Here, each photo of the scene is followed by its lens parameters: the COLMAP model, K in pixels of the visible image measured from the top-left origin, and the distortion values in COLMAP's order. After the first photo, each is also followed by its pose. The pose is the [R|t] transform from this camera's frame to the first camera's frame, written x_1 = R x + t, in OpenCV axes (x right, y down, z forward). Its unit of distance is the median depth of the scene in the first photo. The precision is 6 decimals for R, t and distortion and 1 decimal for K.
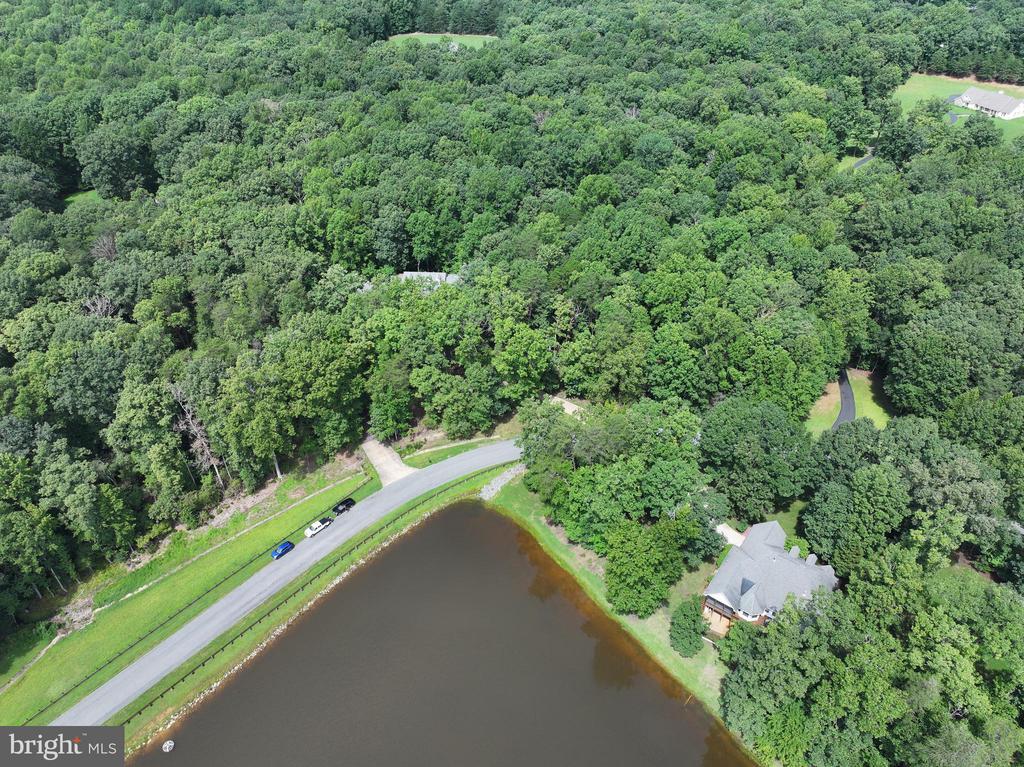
lens RADIAL K [[720.4, 0, 517.0], [0, 720.4, 381.3], [0, 0, 1]] dist [-0.002188, 0.022324]
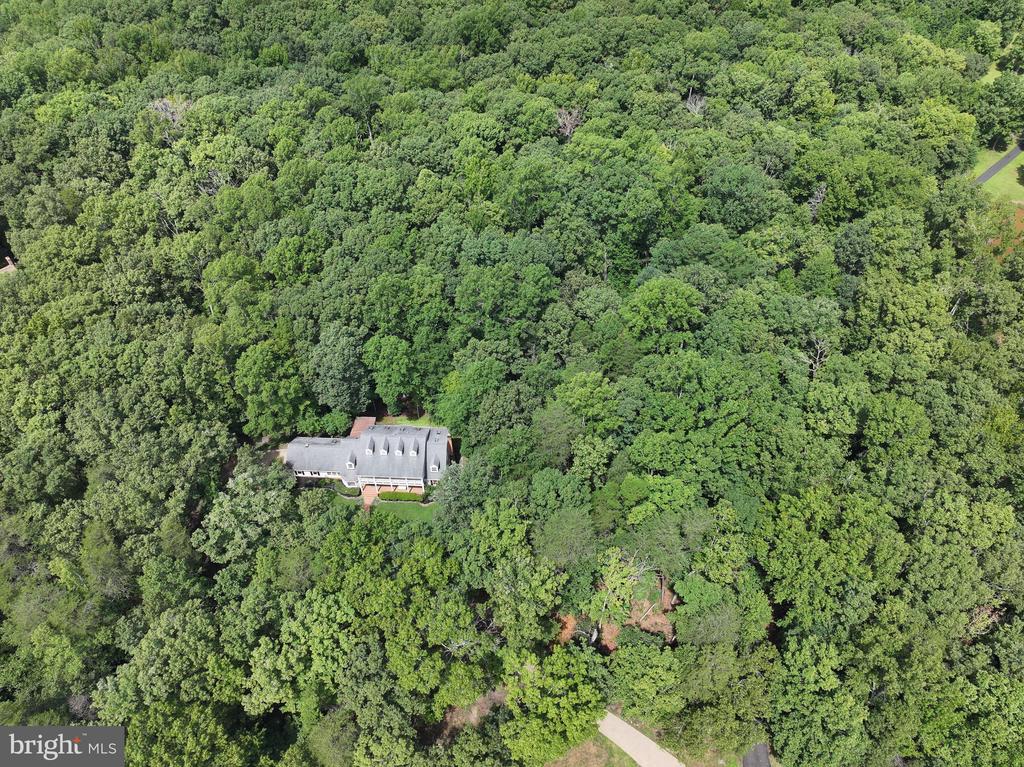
lens RADIAL K [[721.9, 0, 515.9], [0, 721.9, 380.6], [0, 0, 1]] dist [-0.003969, 0.025711]
pose [[0.999970, -0.000685, -0.007761, -0.011347], [0.001795, 0.989585, 0.143935, -0.243594], [0.007581, -0.143945, 0.989557, 0.309859]]
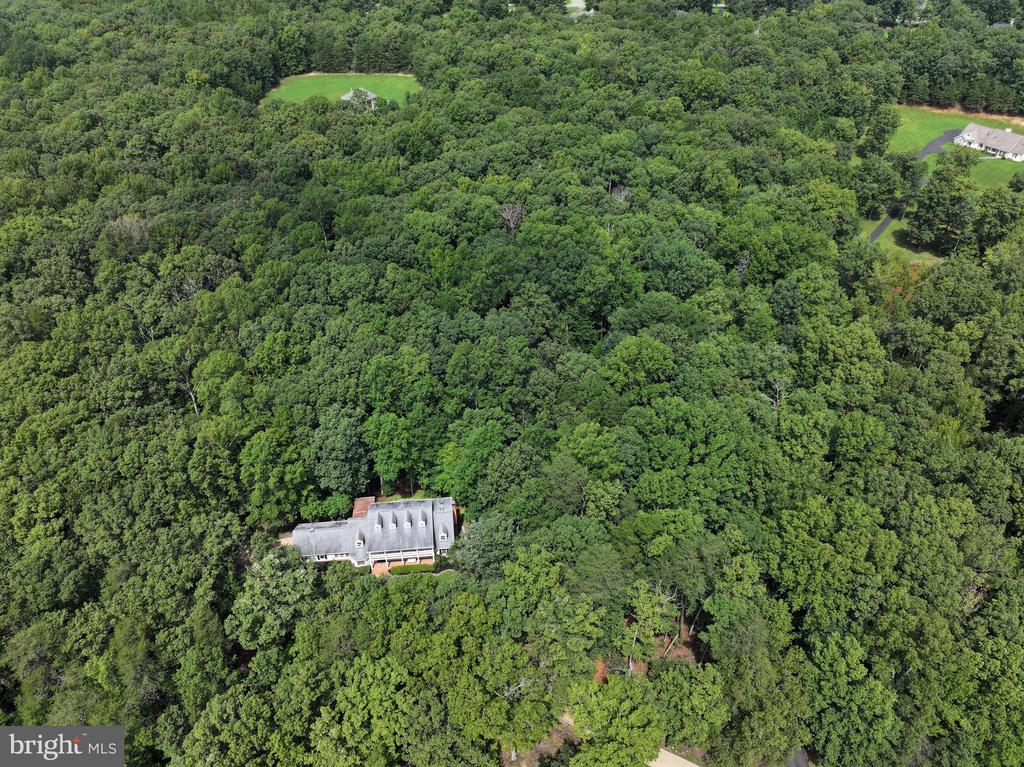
lens RADIAL K [[721.5, 0, 517.0], [0, 721.5, 381.3], [0, 0, 1]] dist [-0.004693, 0.023060]
pose [[0.988482, -0.092368, 0.119879, -0.075456], [0.091887, 0.995724, 0.009551, -0.220315], [-0.120249, 0.001574, 0.992743, 0.277349]]
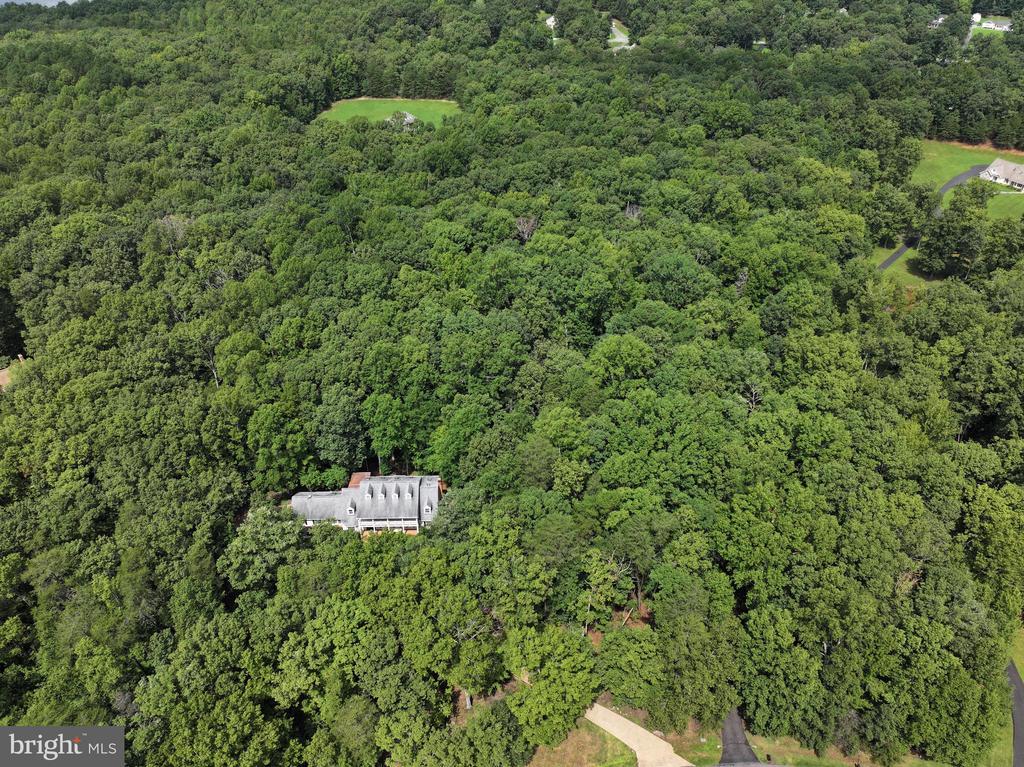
lens RADIAL K [[721.5, 0, 517.0], [0, 721.5, 381.3], [0, 0, 1]] dist [-0.004693, 0.023060]
pose [[0.997427, -0.040693, 0.059024, -0.033397], [0.042882, 0.998420, -0.036300, -0.183142], [-0.057453, 0.038738, 0.997596, 0.229049]]
